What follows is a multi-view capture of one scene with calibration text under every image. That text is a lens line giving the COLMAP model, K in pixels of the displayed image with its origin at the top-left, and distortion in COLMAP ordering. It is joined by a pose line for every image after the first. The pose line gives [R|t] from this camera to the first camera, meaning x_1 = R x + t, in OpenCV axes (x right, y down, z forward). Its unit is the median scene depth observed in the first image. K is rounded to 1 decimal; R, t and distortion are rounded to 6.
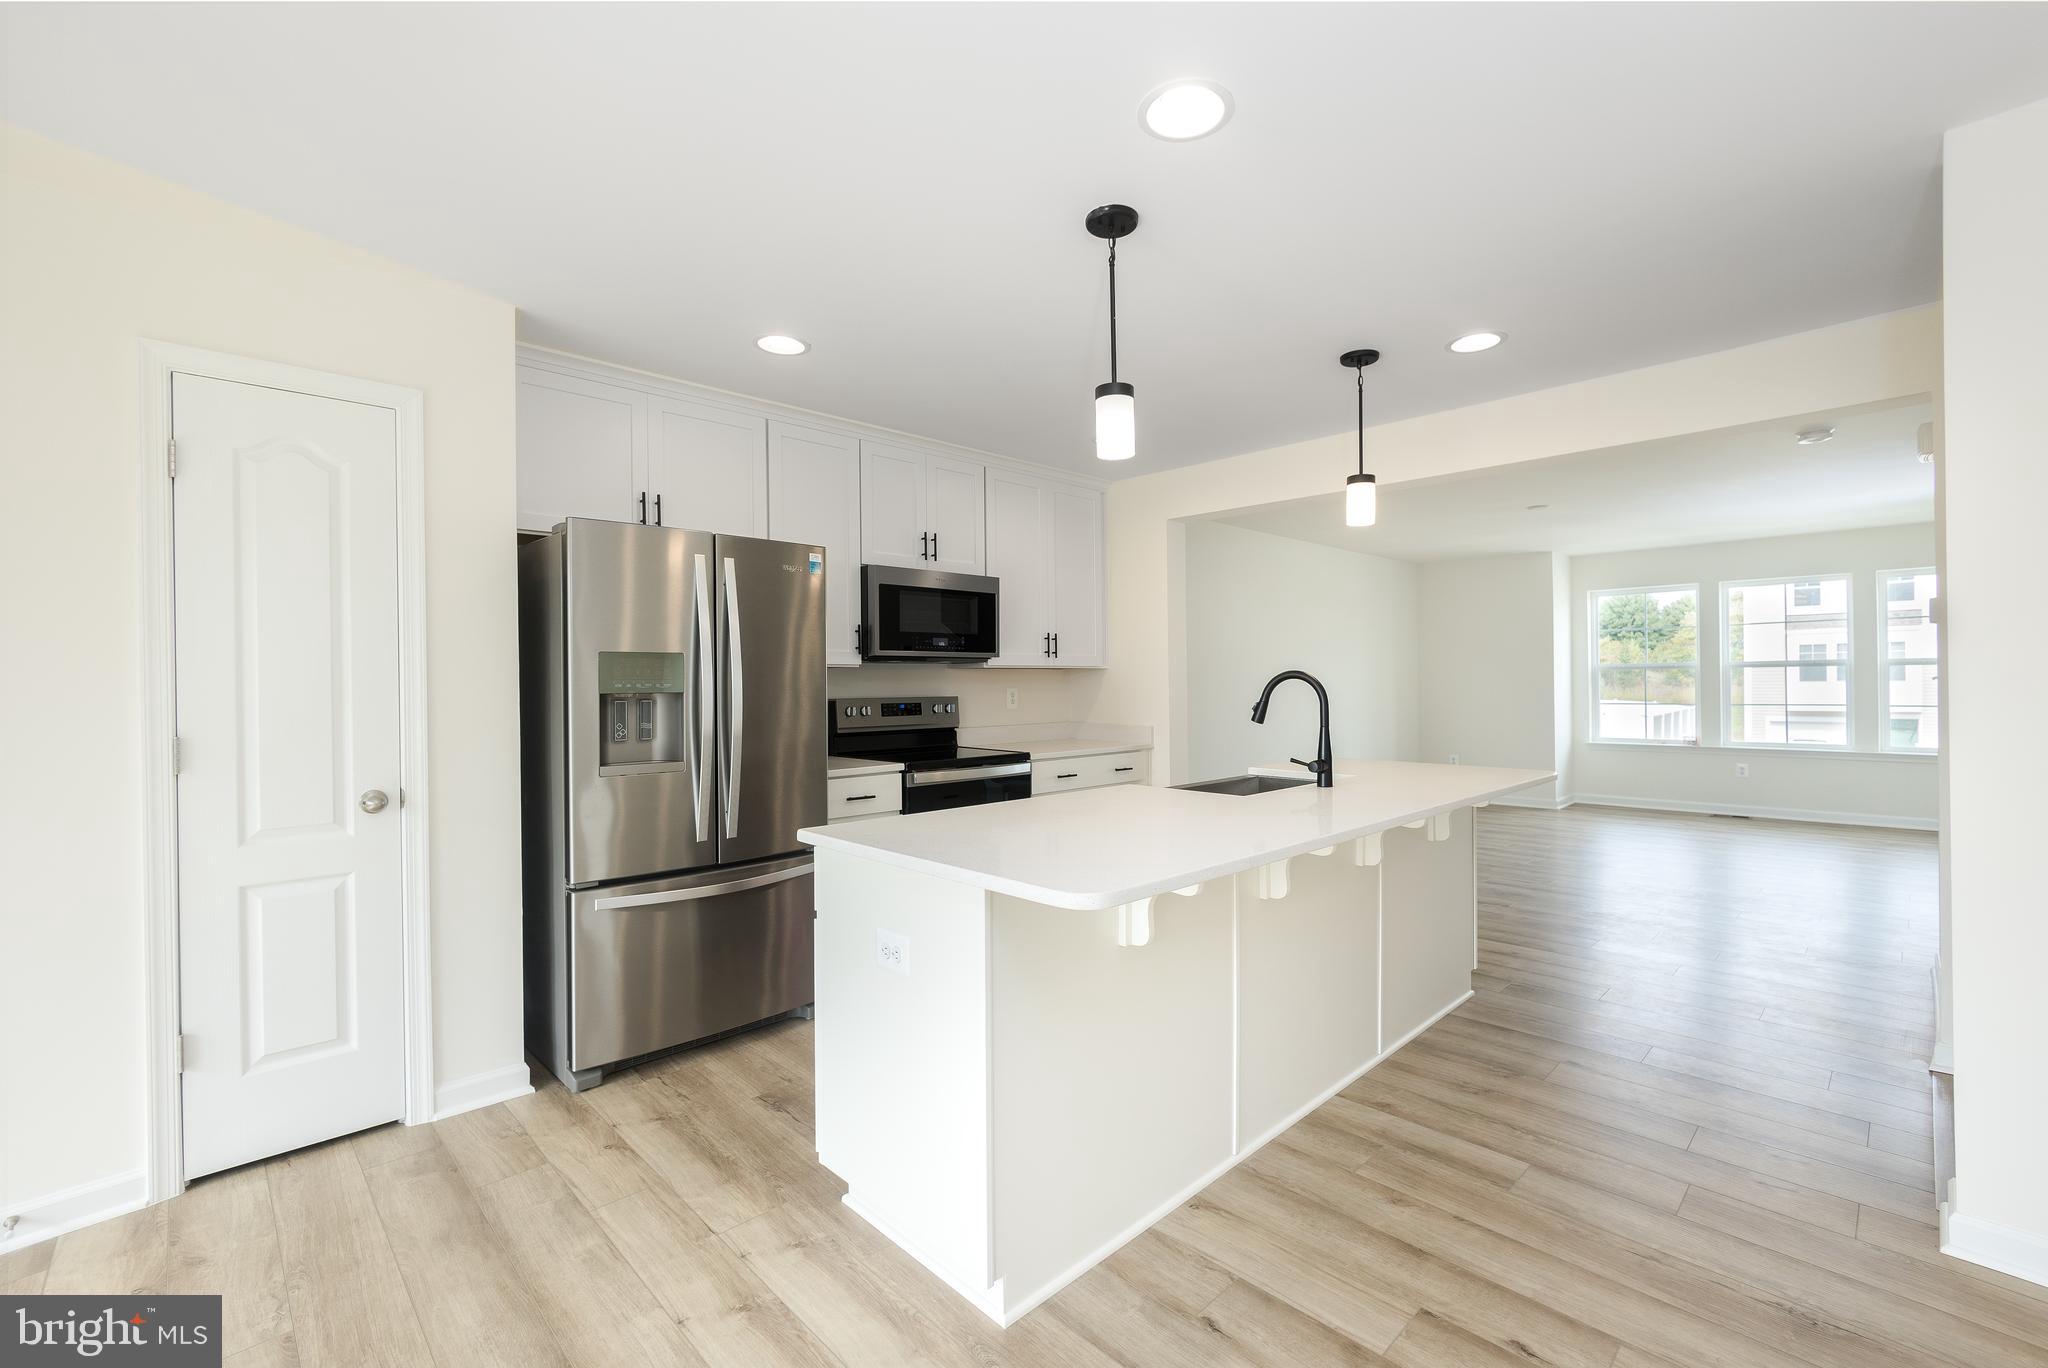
lens RADIAL K [[871.0, 0, 1028.9], [0, 871.0, 682.6], [0, 0, 1]] dist [-0.017016, 0.000193]
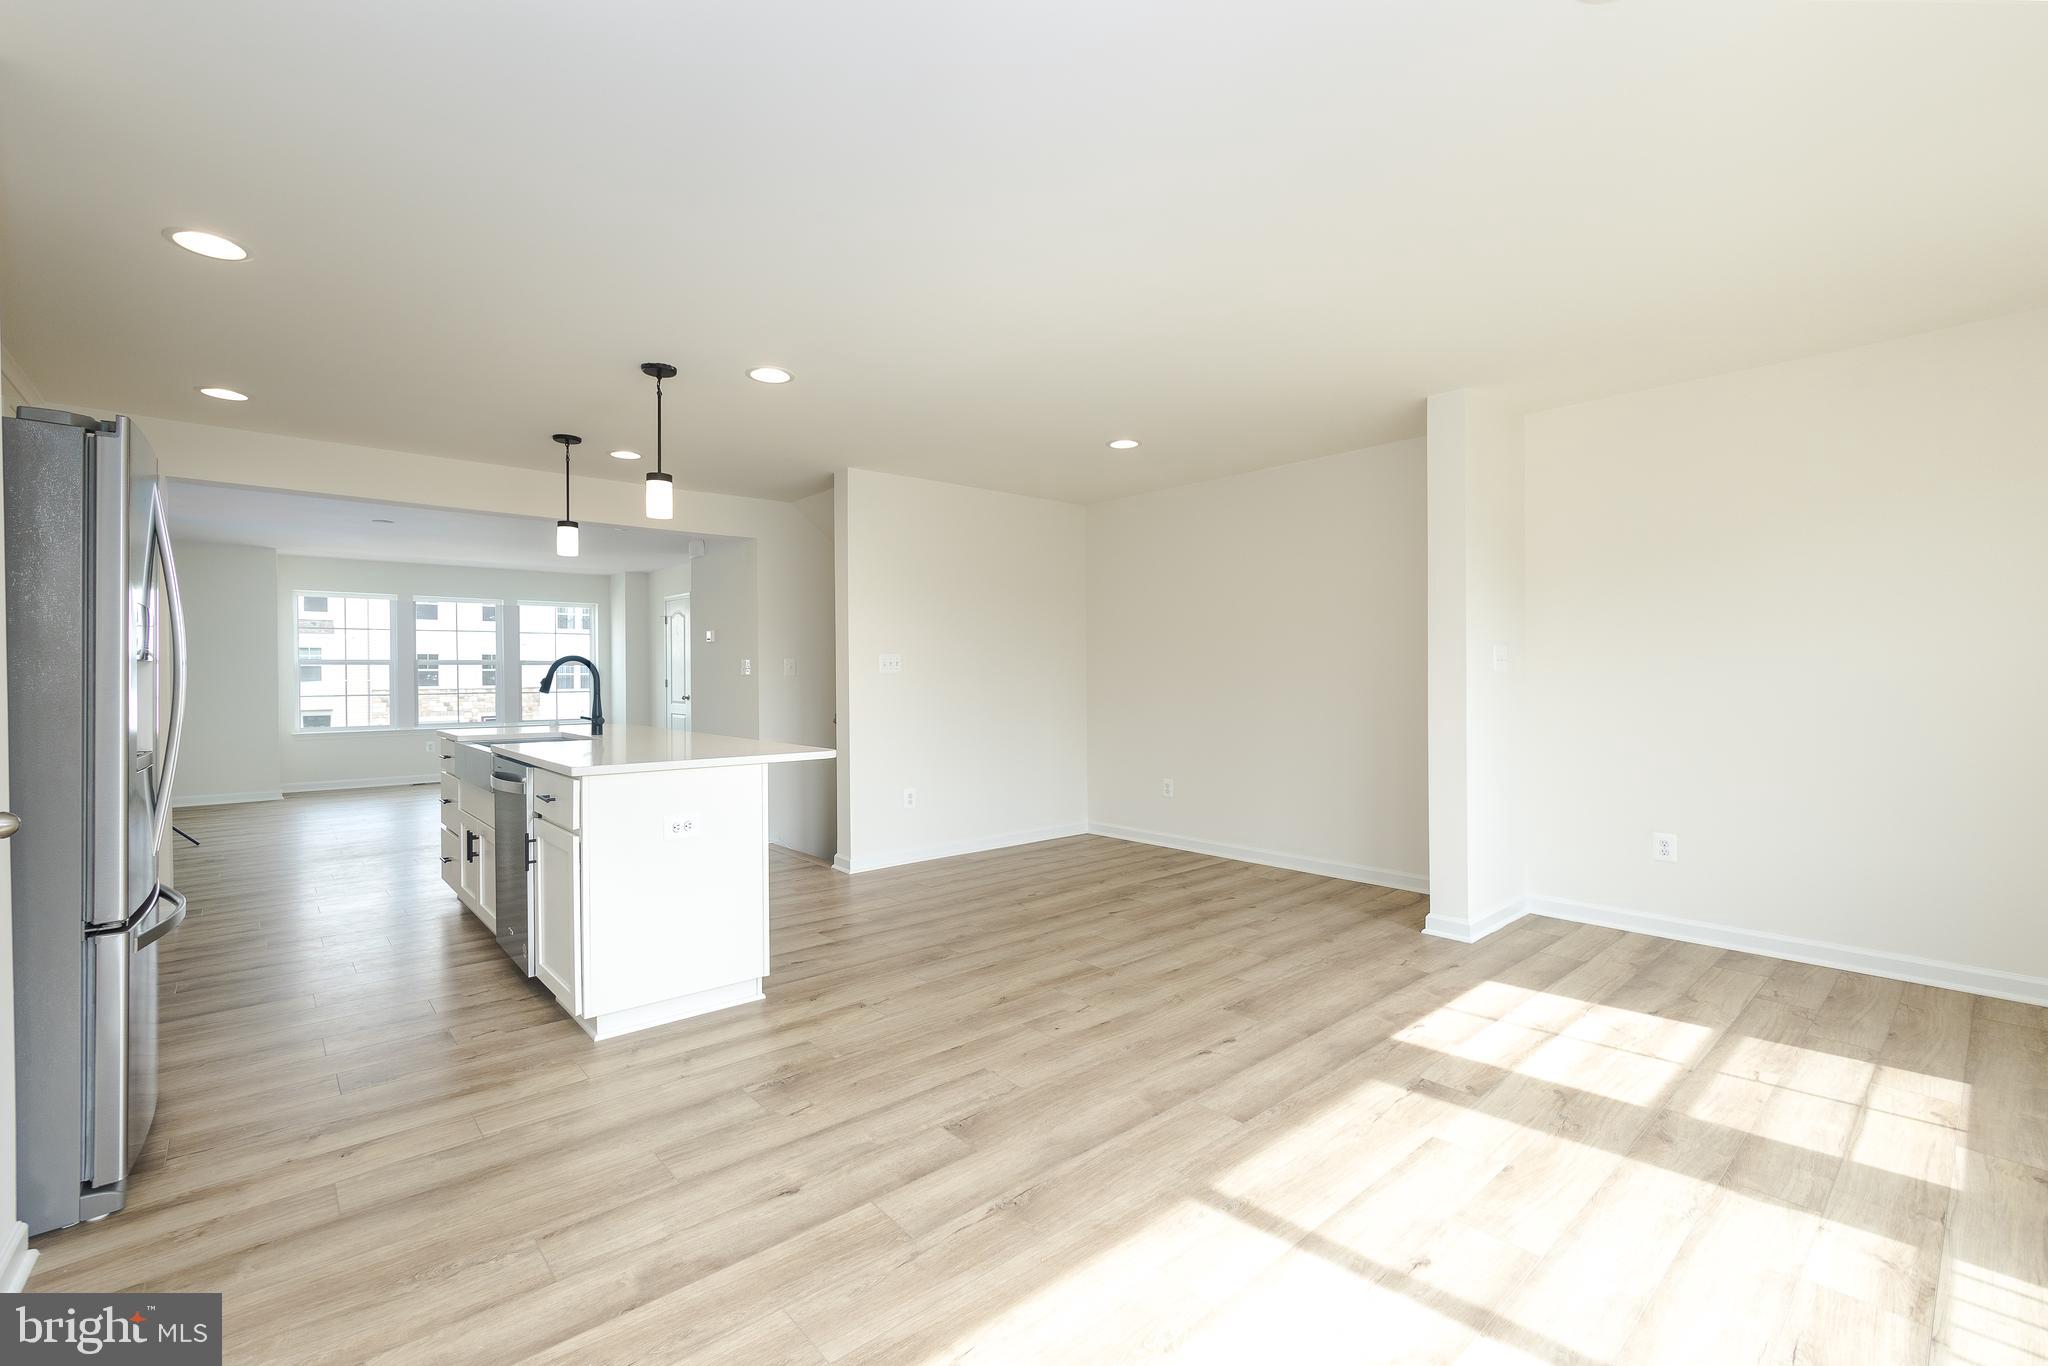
lens RADIAL K [[844.5, 0, 1024.0], [0, 844.5, 683.0], [0, 0, 1]] dist [0.000090, -0.019220]
pose [[0.065991, -0.006240, 0.997801, -0.963947], [0.004796, 0.999971, 0.005936, 0.024872], [-0.997809, 0.004393, 0.066019, 0.160416]]
